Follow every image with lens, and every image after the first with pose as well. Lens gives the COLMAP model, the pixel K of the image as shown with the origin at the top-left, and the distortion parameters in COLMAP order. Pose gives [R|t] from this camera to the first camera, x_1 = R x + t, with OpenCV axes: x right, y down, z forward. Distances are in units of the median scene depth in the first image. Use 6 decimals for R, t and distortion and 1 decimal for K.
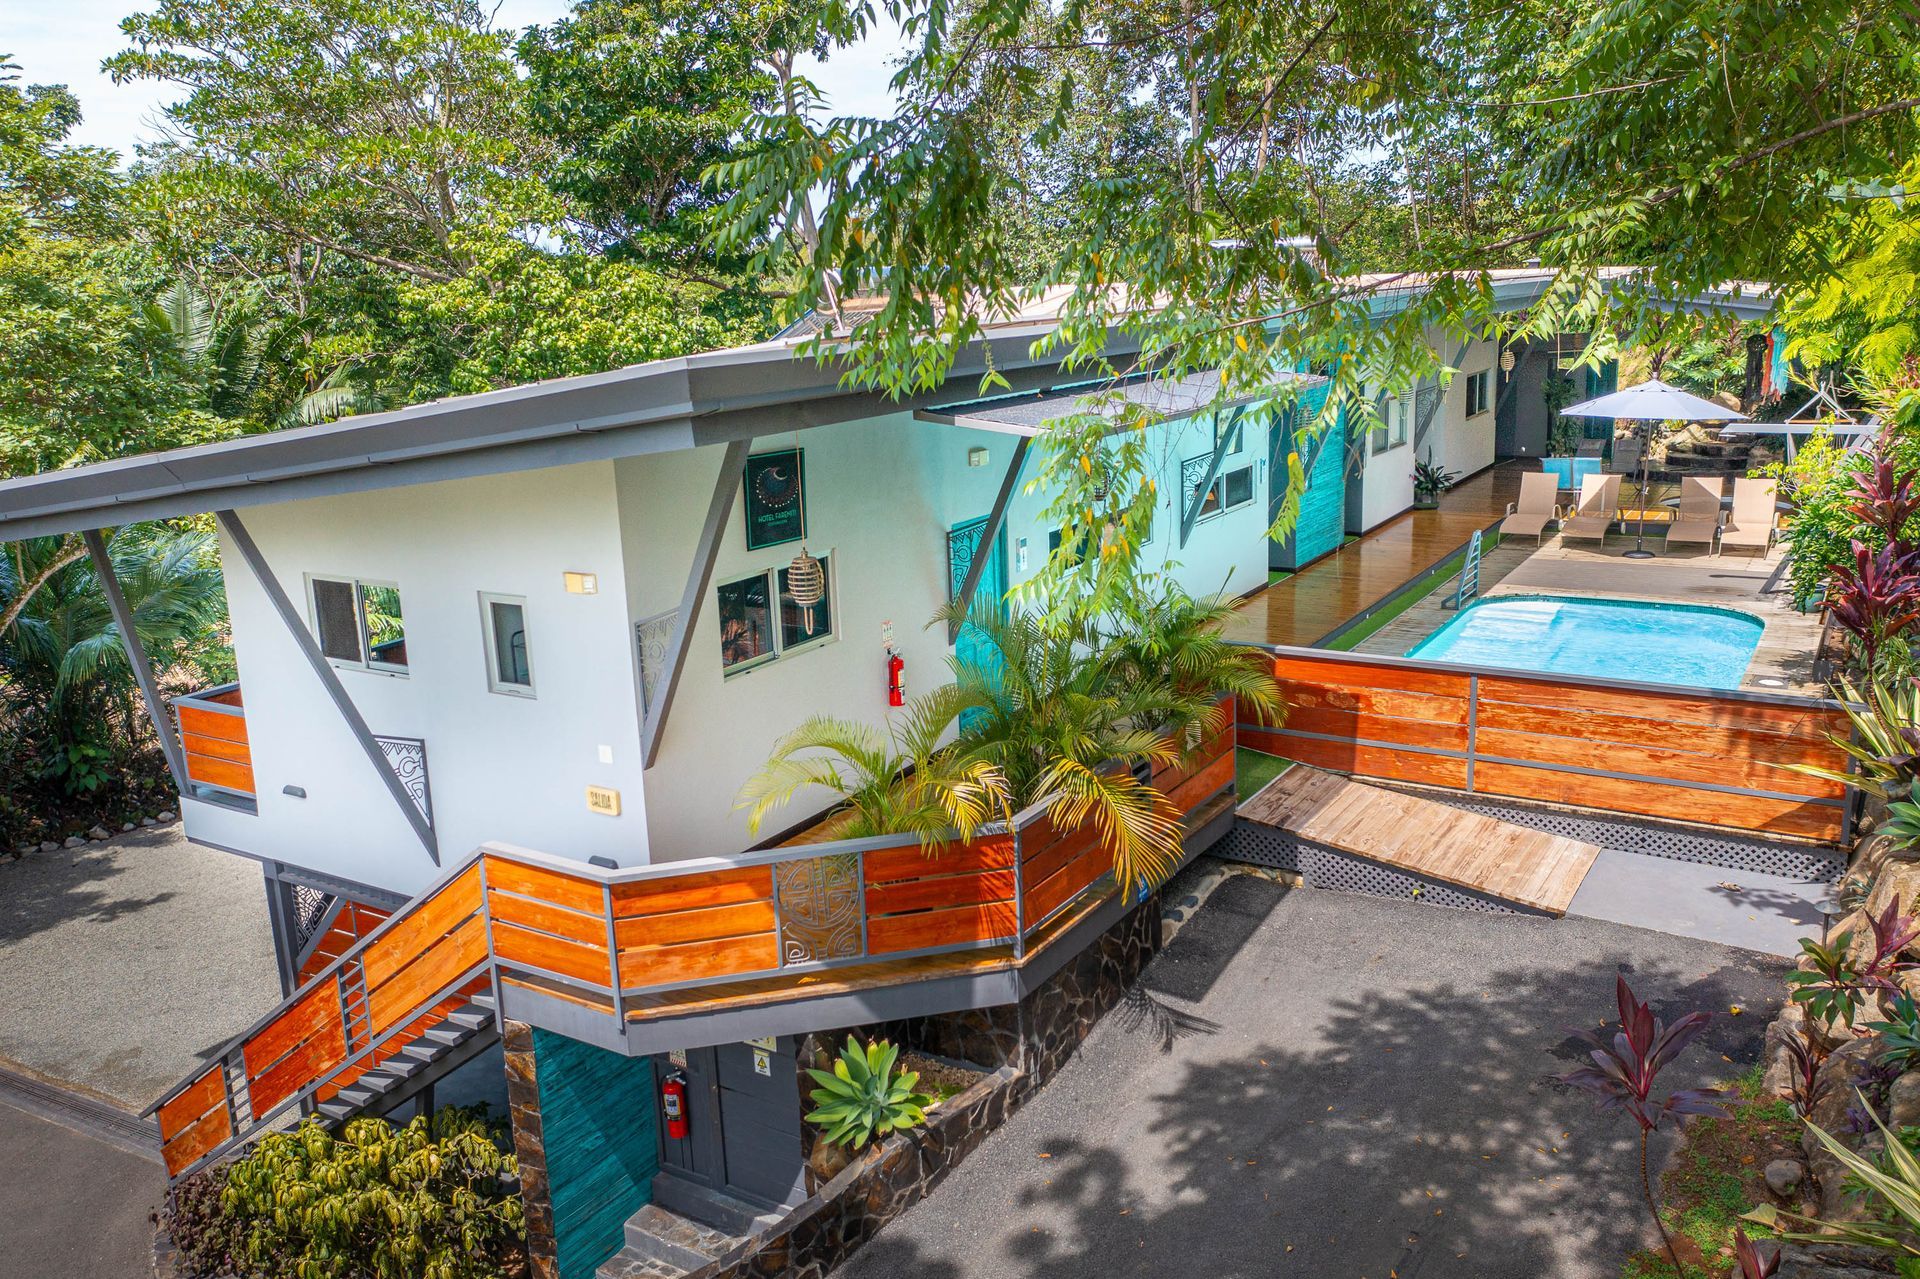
lens RADIAL K [[1498.7, 0, 956.5], [0, 1498.7, 635.8], [0, 0, 1]] dist [0.001169, -0.014317]
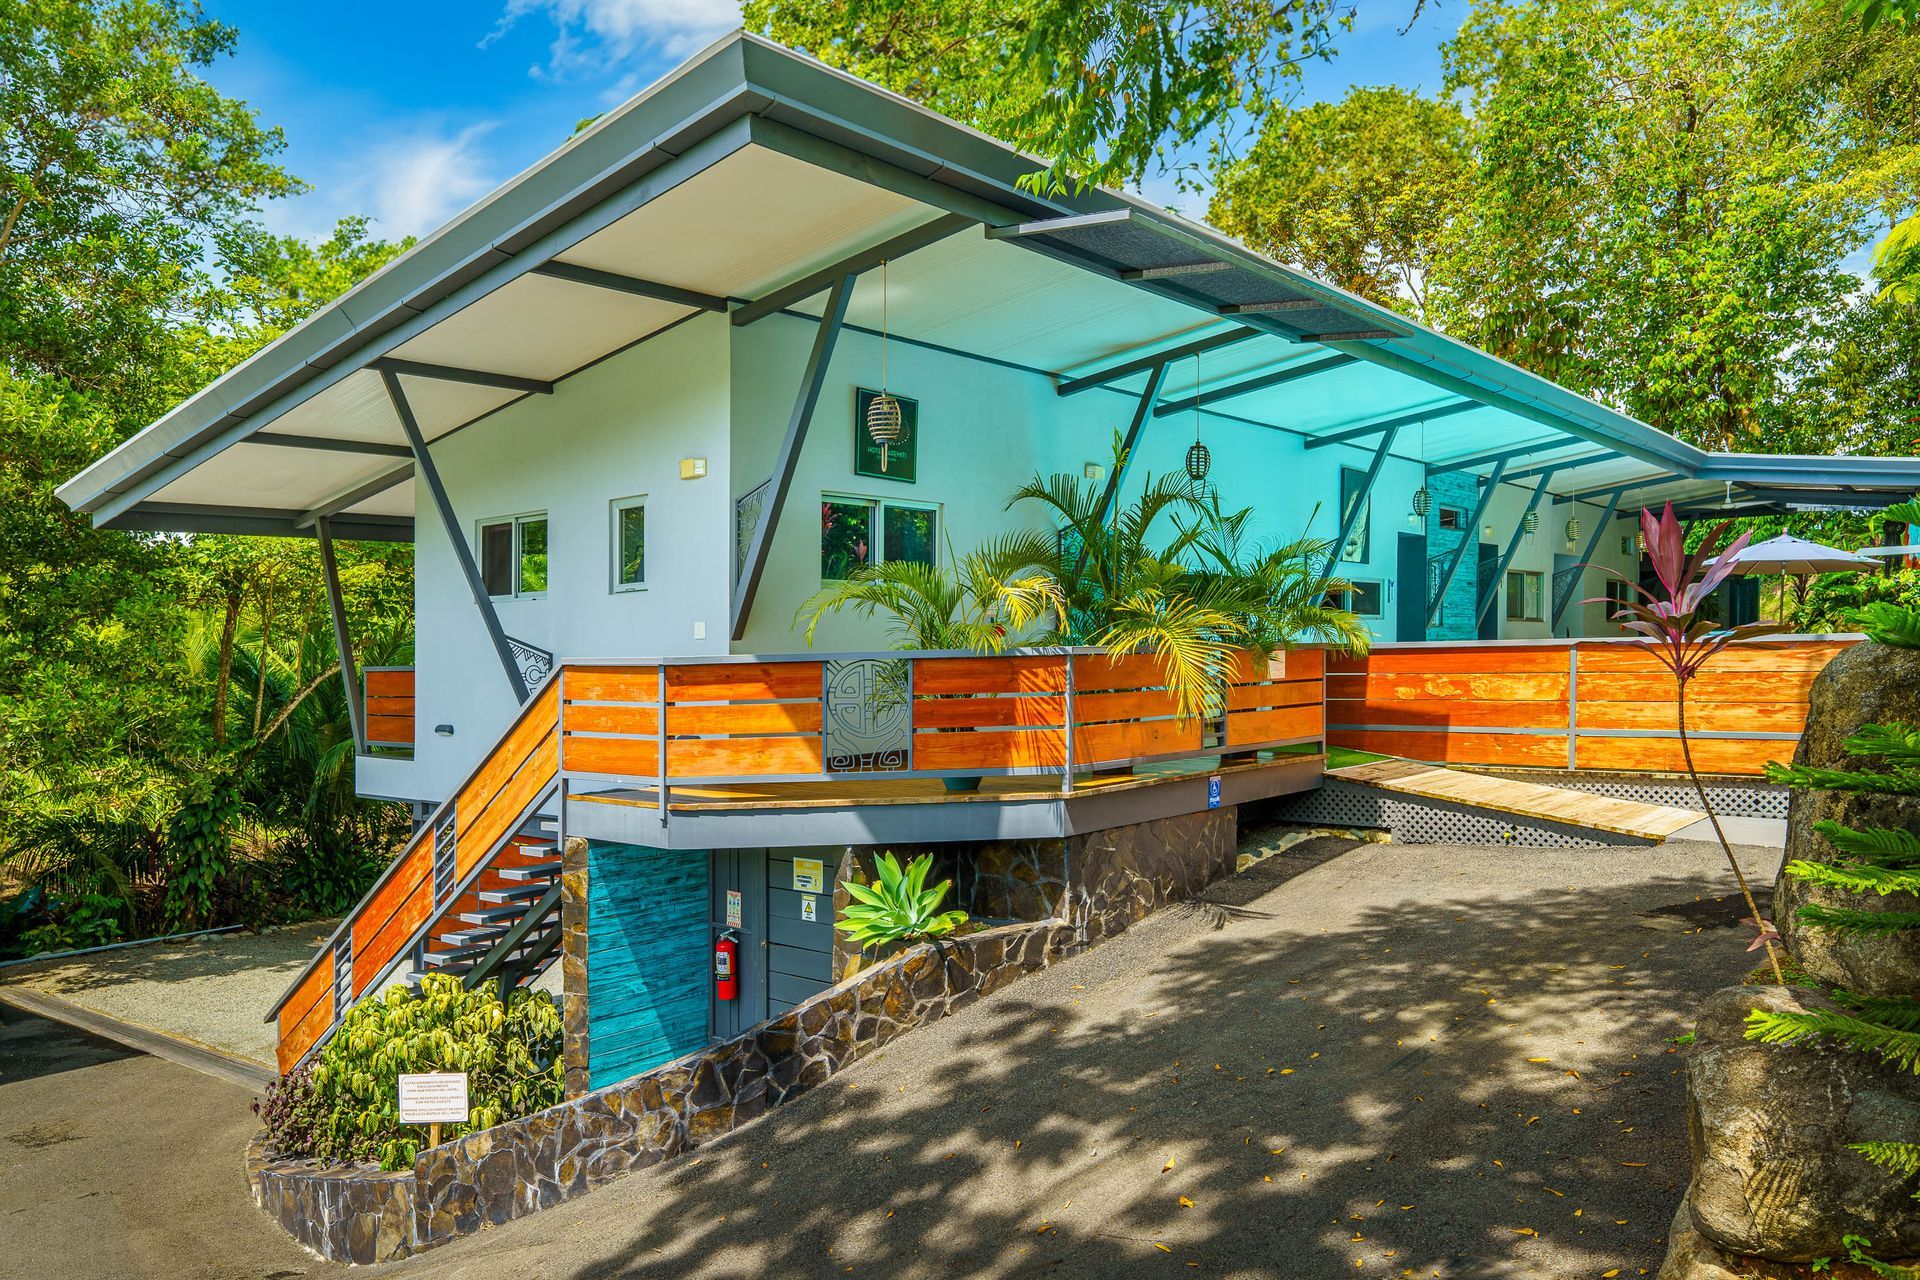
lens RADIAL K [[1362.1, 0, 962.8], [0, 1362.1, 646.4], [0, 0, 1]] dist [-0.031398, 0.010268]
pose [[0.989506, 0.044477, -0.137473, 0.080049], [-0.070570, 0.979010, -0.191207, 0.257252], [0.126083, 0.198902, 0.971875, 0.094406]]
